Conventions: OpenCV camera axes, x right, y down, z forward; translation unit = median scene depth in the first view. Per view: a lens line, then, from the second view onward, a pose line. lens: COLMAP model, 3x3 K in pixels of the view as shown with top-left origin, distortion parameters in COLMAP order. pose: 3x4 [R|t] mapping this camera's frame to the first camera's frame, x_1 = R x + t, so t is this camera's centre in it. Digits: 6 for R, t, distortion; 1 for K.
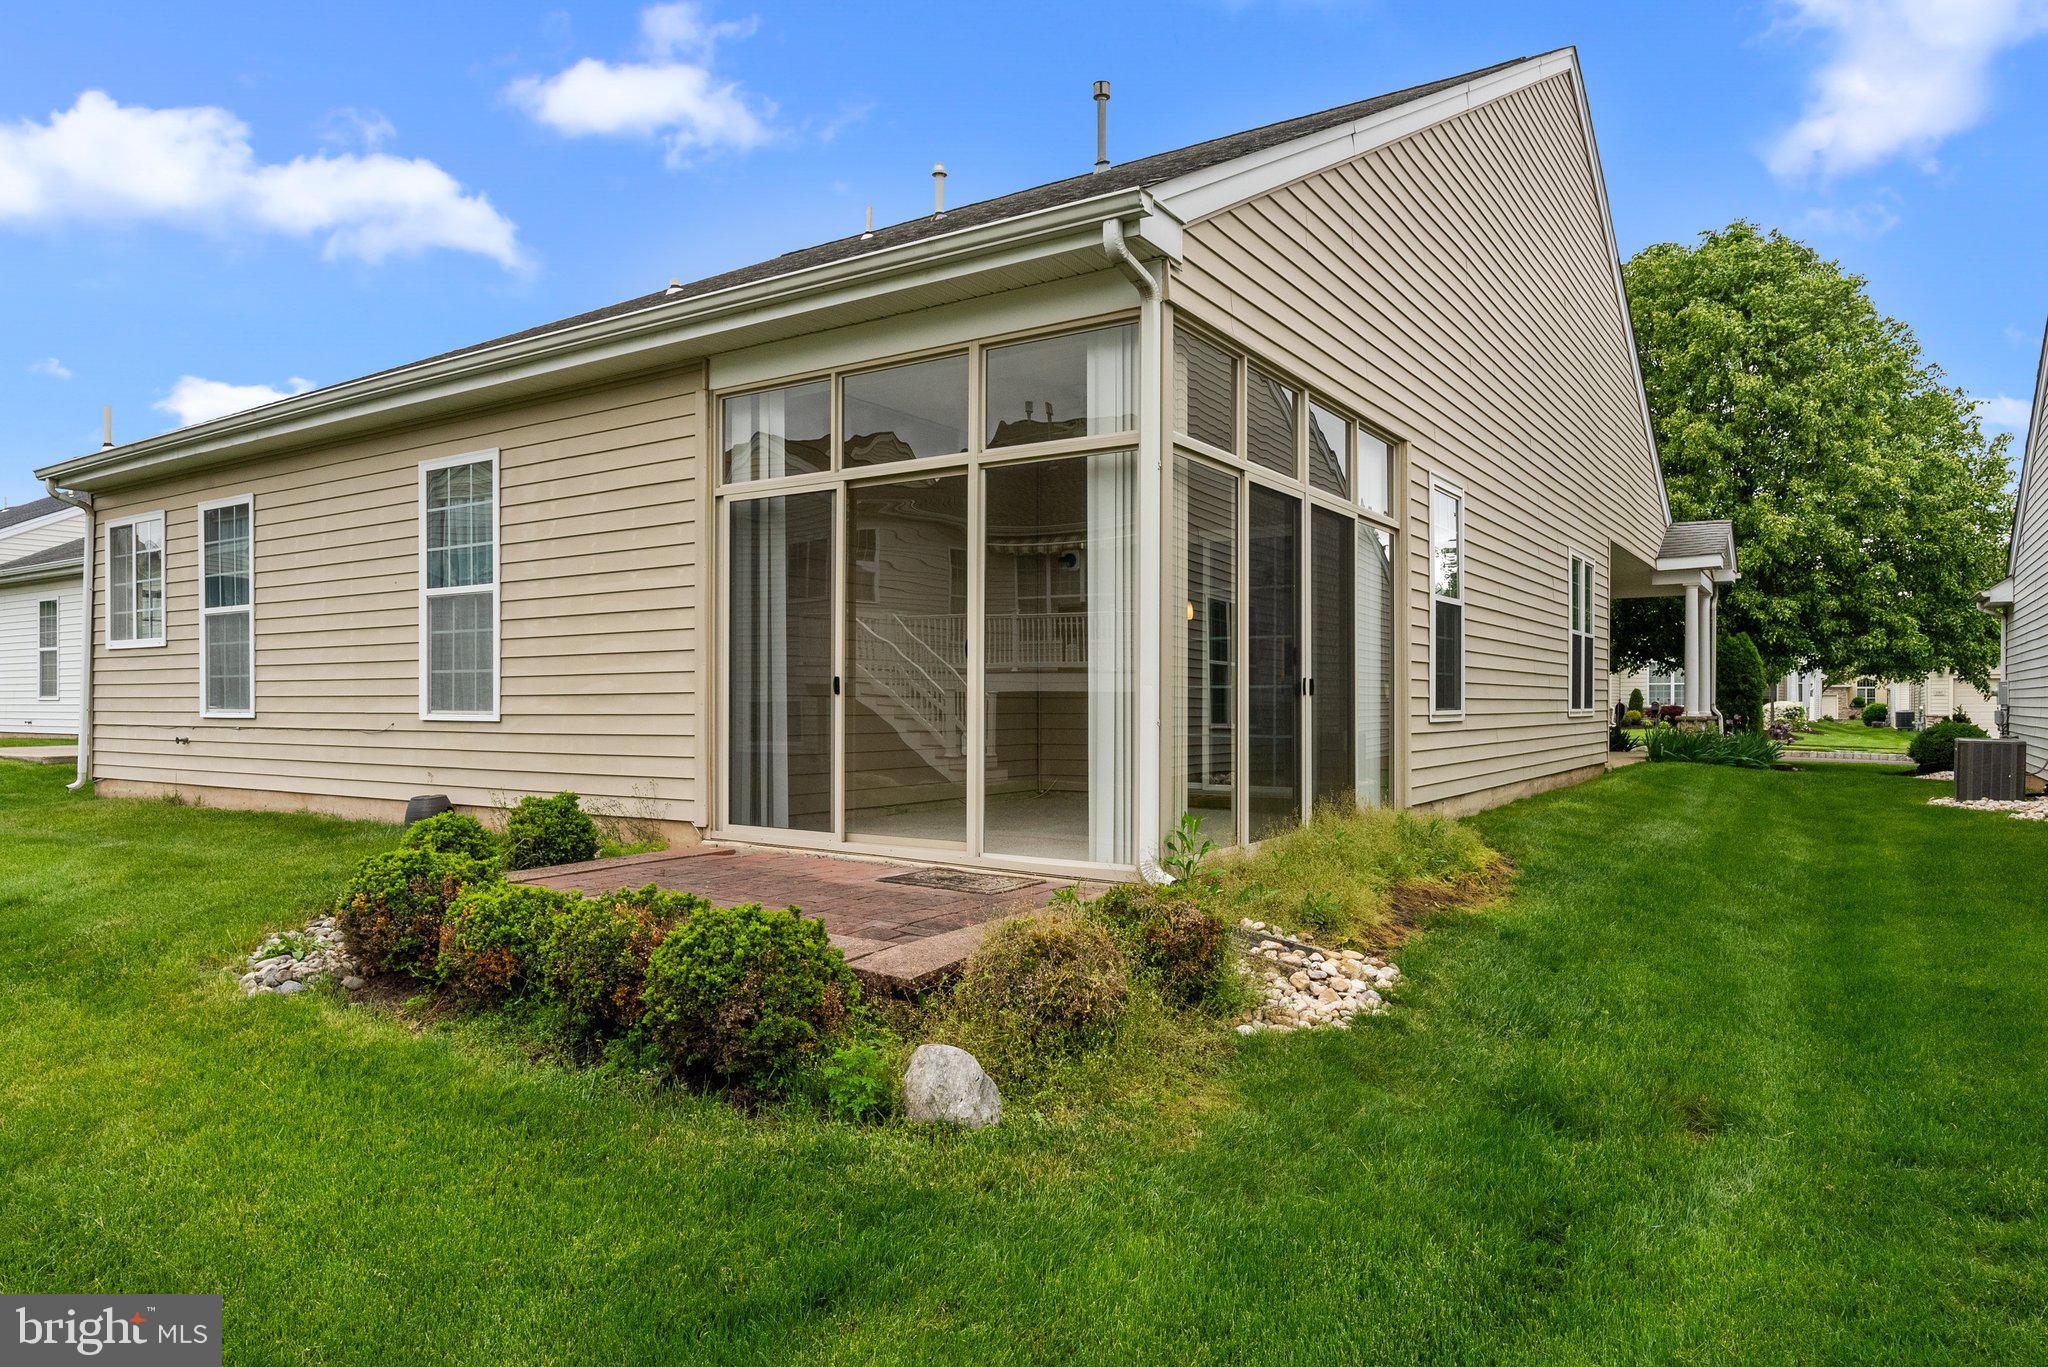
lens RADIAL K [[1244.2, 0, 1040.0], [0, 1244.2, 688.7], [0, 0, 1]] dist [-0.000055, -0.001149]
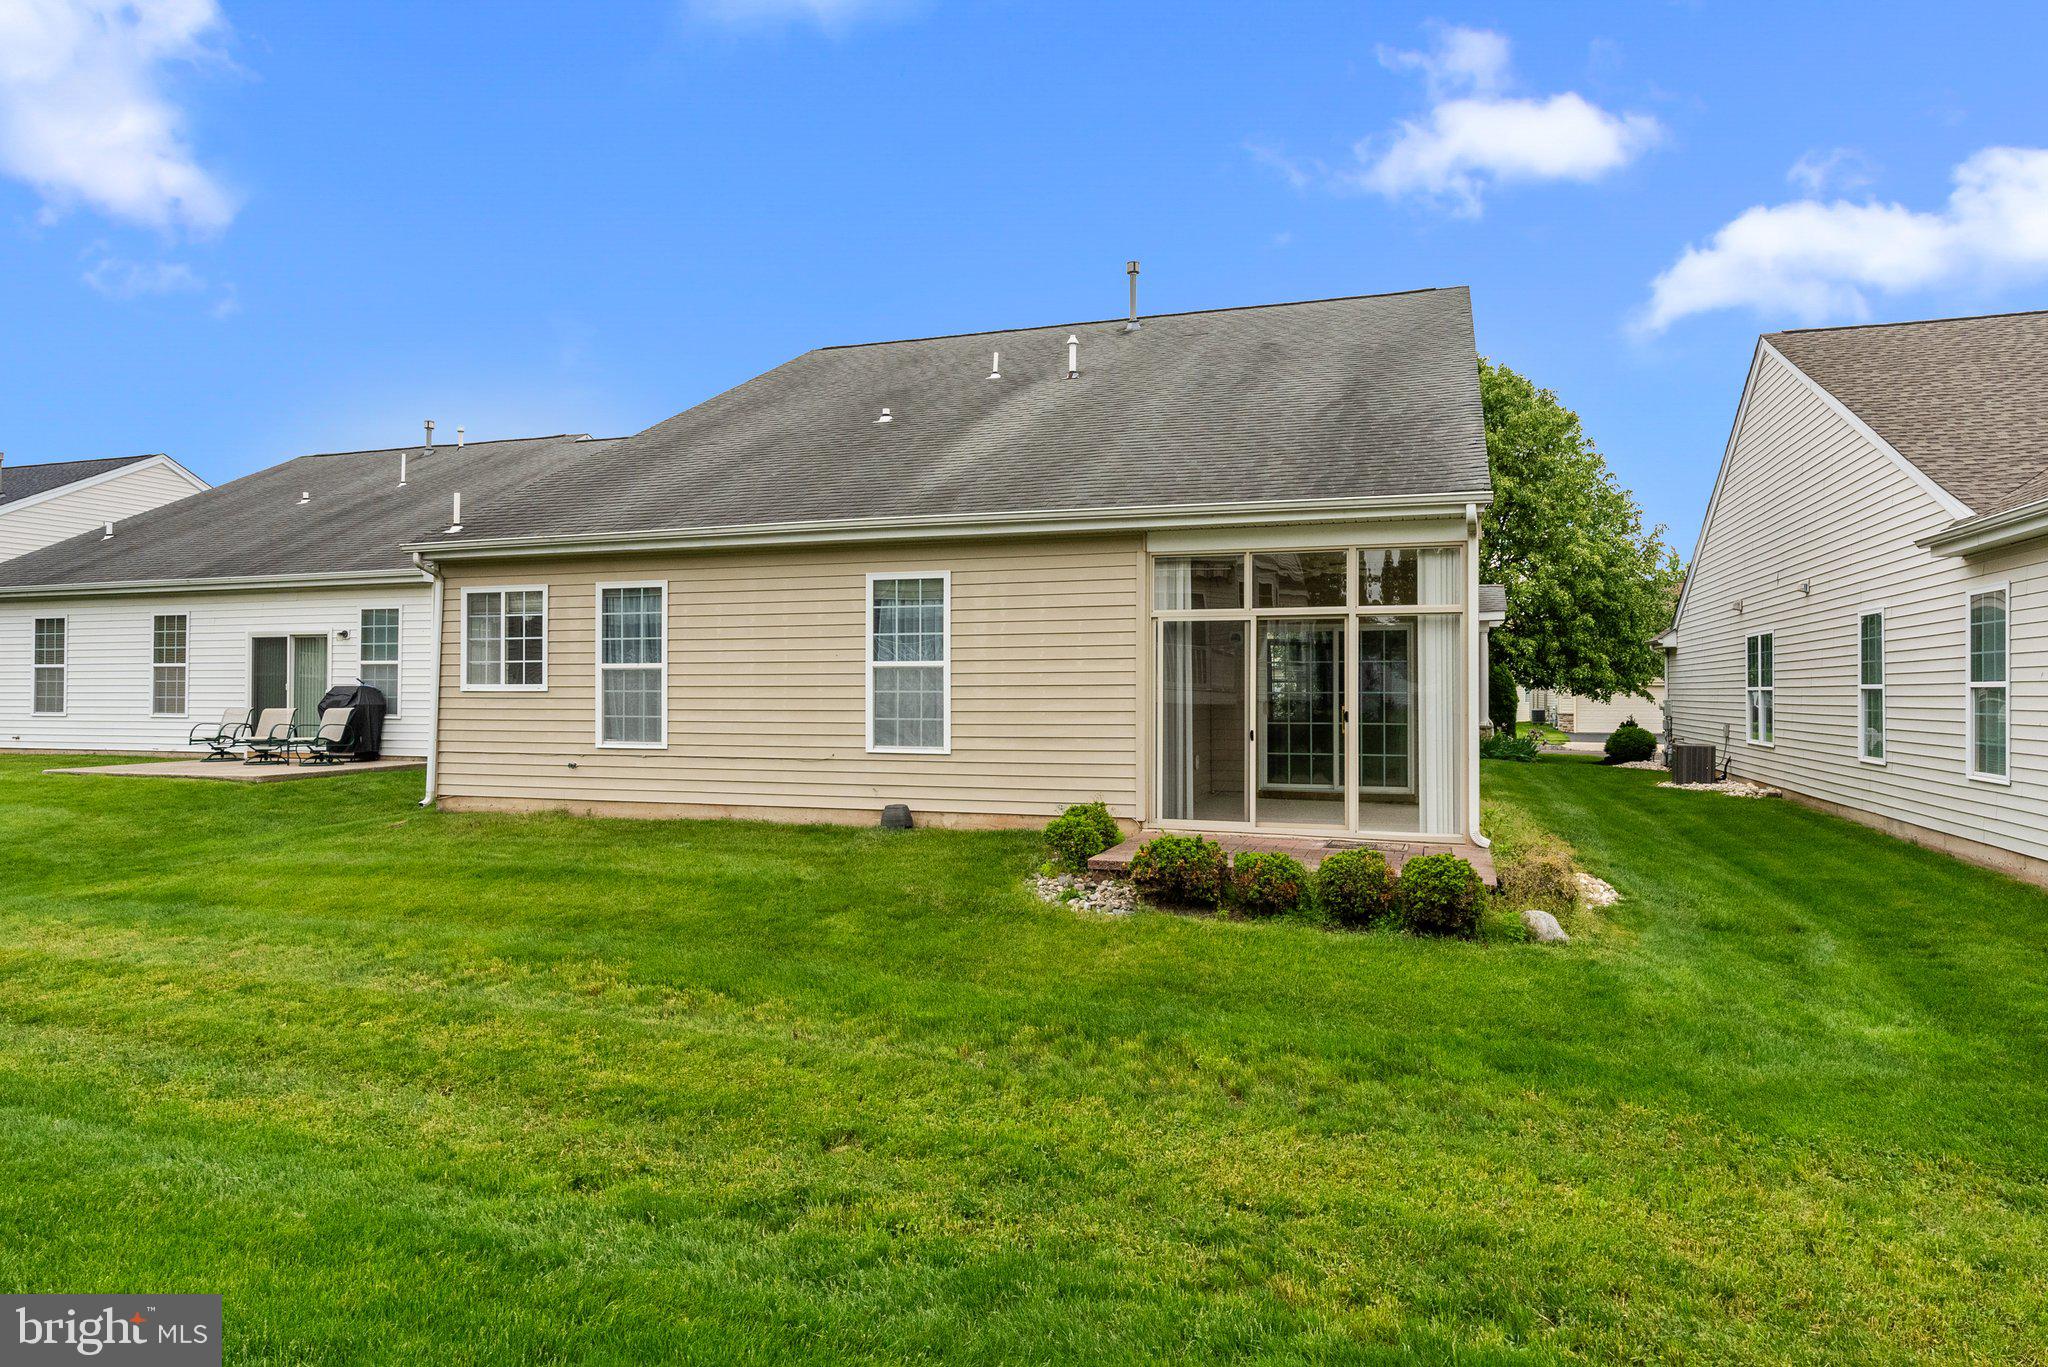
lens RADIAL K [[1244.2, 0, 1005.8], [0, 1244.2, 686.1], [0, 0, 1]] dist [-0.000055, -0.001149]
pose [[0.965333, 0.001787, 0.261015, -0.593862], [-0.004381, 0.999947, 0.009357, -0.054232], [-0.260984, -0.010176, 0.965289, -0.354301]]
